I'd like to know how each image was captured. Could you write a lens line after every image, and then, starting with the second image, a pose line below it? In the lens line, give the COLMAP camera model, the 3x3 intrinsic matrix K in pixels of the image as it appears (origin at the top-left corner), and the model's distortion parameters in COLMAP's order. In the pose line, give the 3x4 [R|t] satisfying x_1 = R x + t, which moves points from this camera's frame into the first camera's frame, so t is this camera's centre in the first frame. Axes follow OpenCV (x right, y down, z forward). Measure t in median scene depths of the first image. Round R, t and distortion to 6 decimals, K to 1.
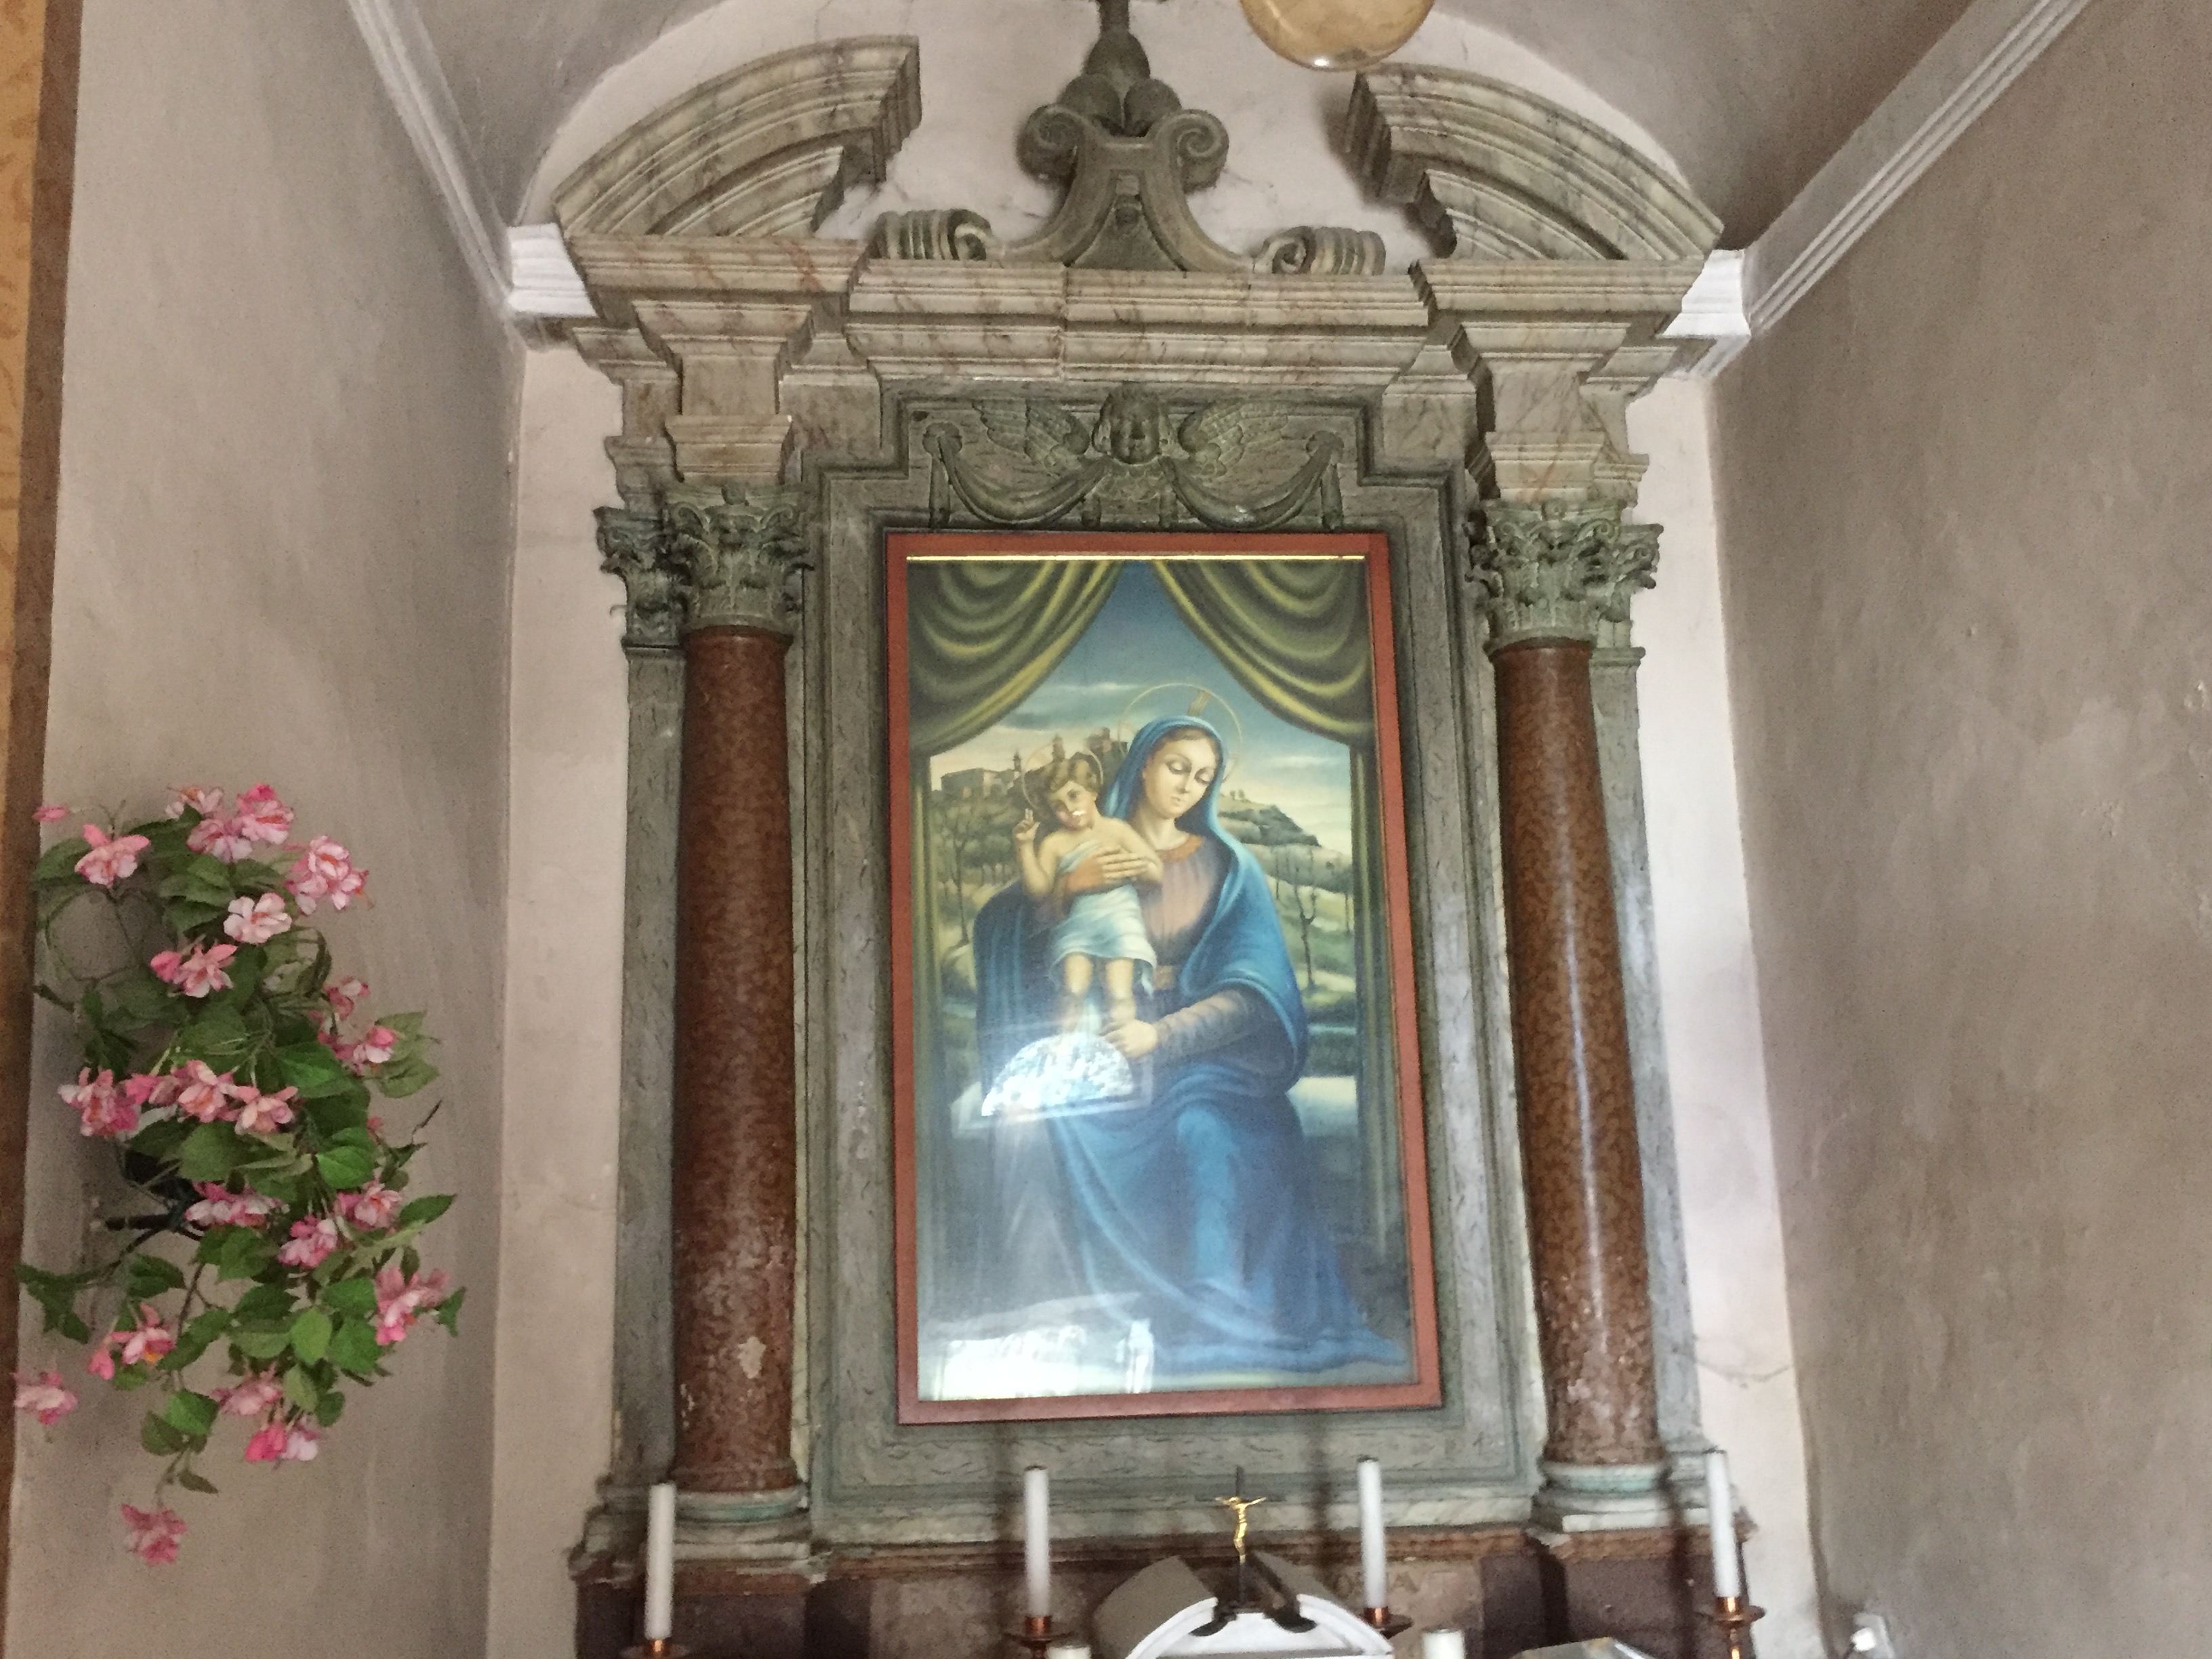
lens RADIAL K [[2130.4, 0, 1115.4], [0, 2130.4, 832.5], [0, 0, 1]] dist [0.066039, -0.034330]
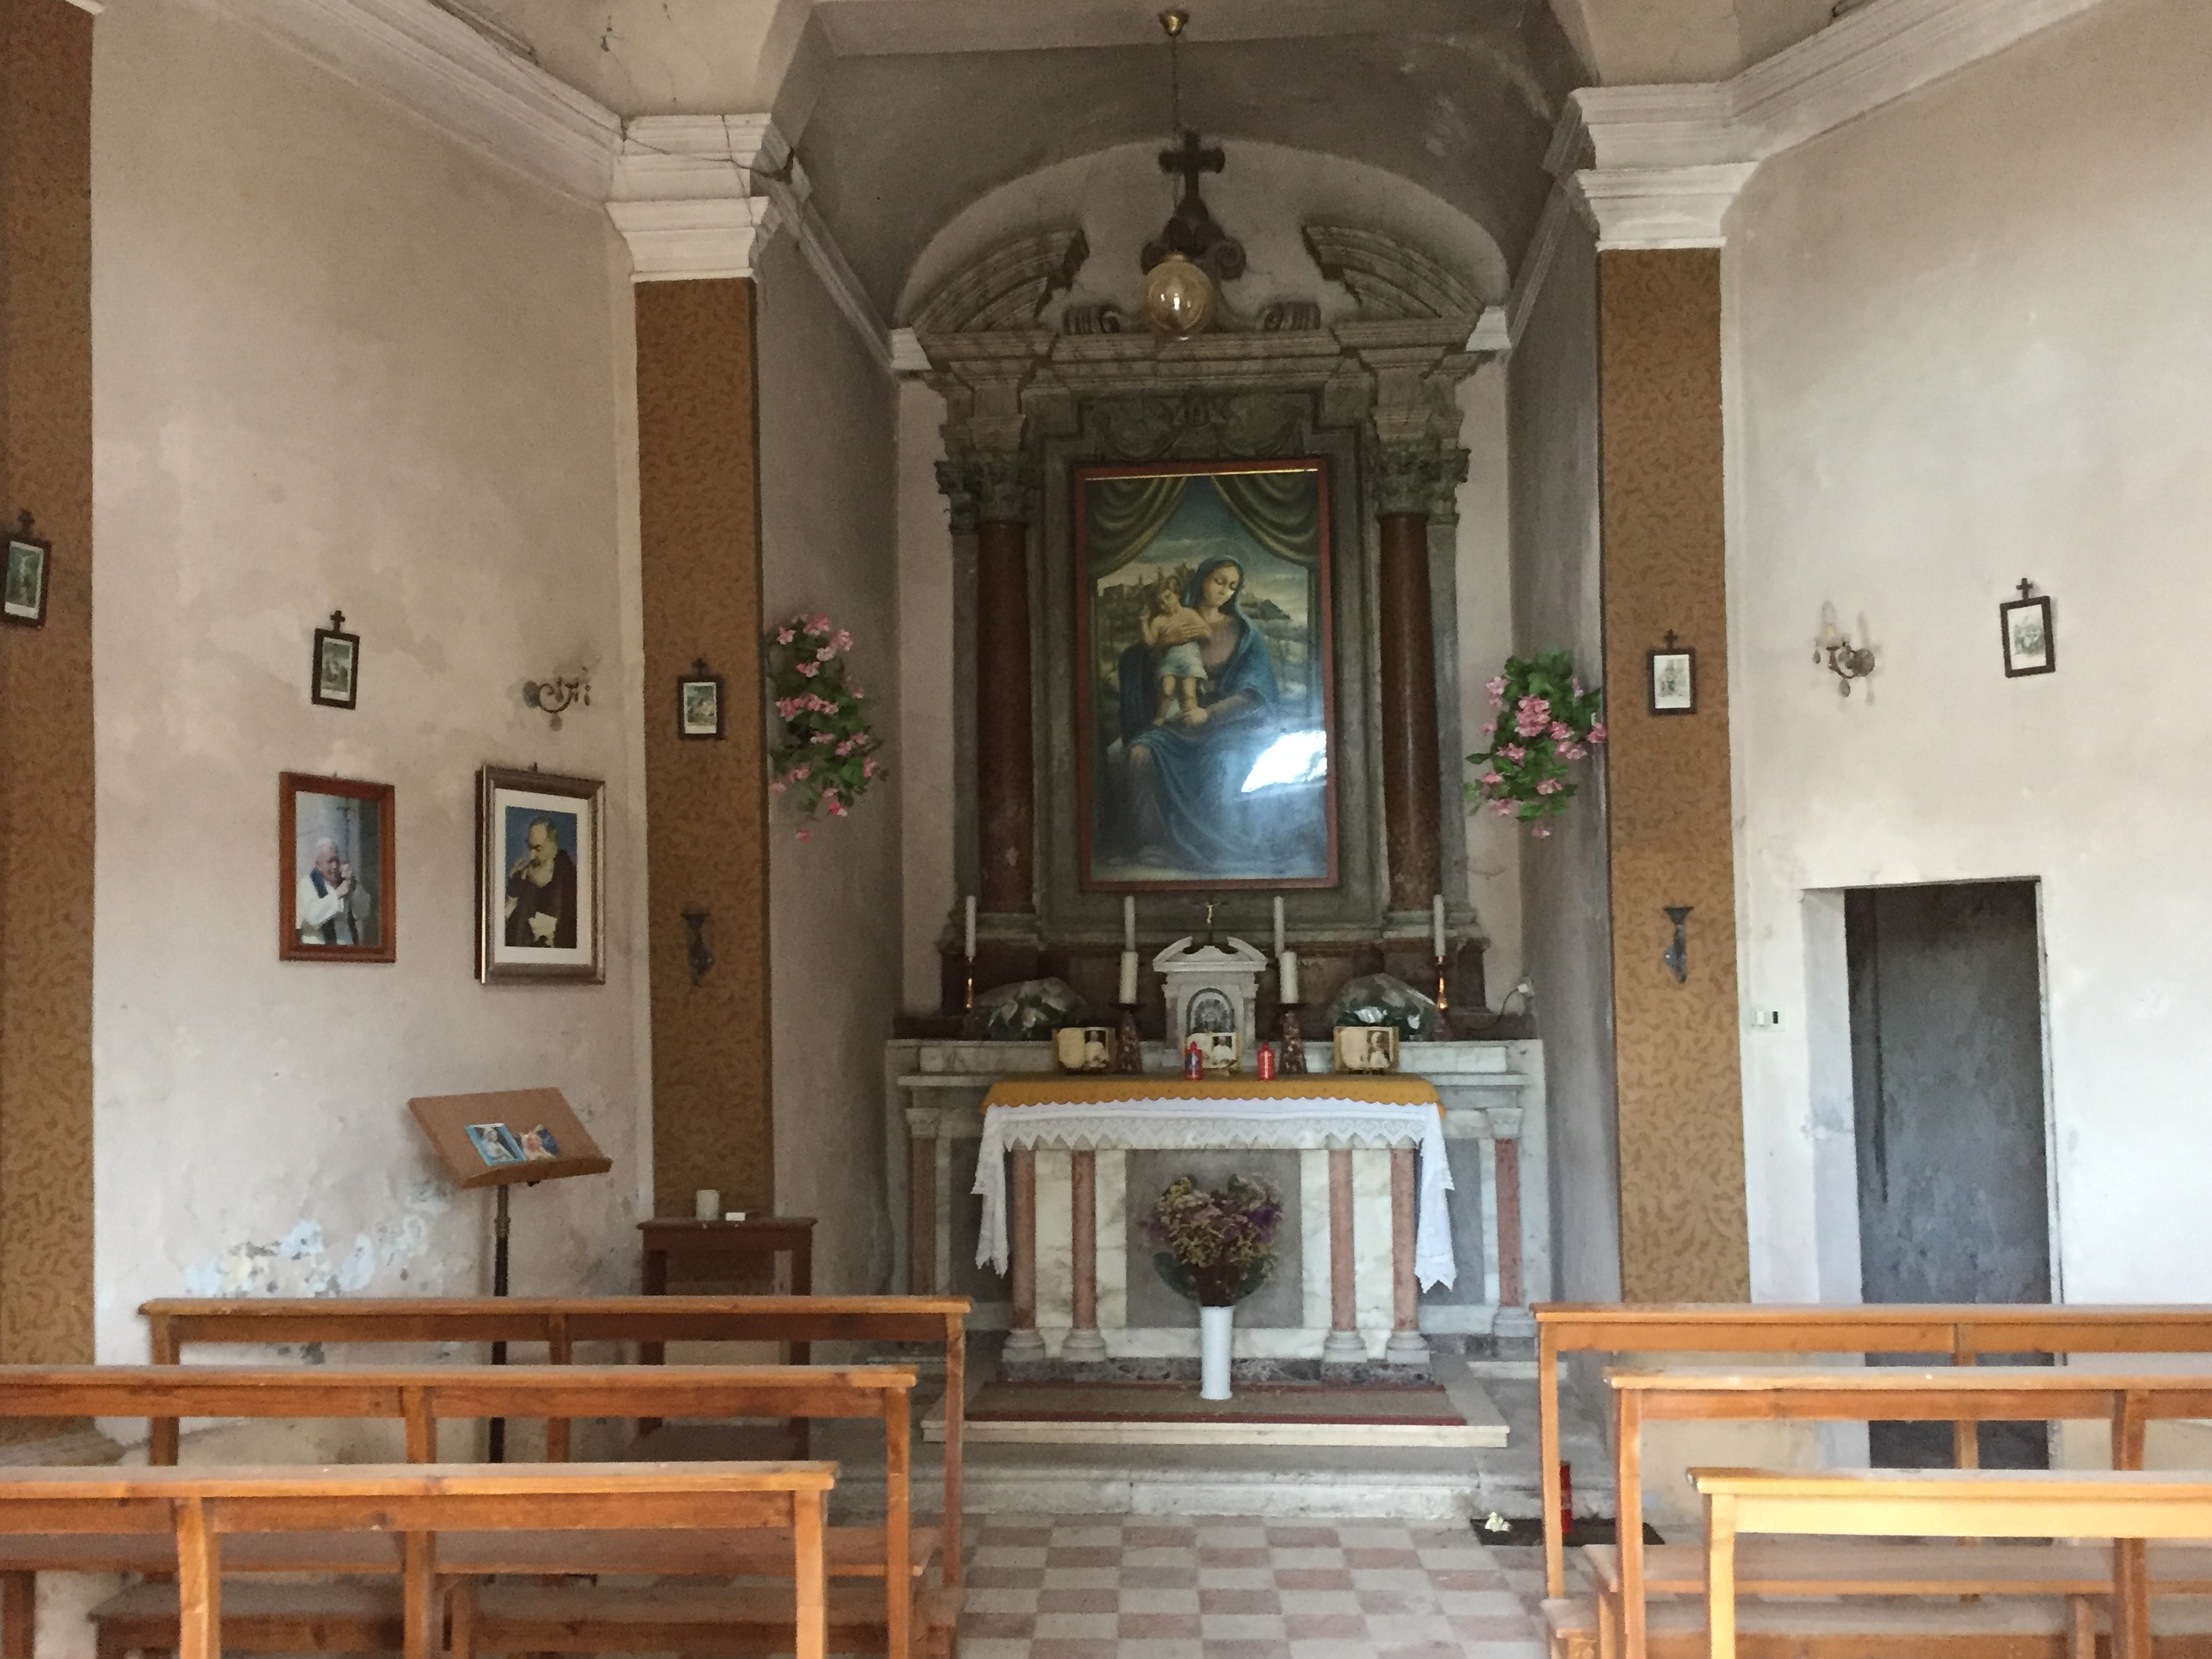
lens RADIAL K [[2130.4, 0, 1115.4], [0, 2130.4, 832.5], [0, 0, 1]] dist [0.066039, -0.034330]
pose [[0.983286, -0.000371, -0.182070, 0.301553], [0.020645, 0.993776, 0.109470, -0.017751], [0.180896, -0.111400, 0.977173, -1.016563]]
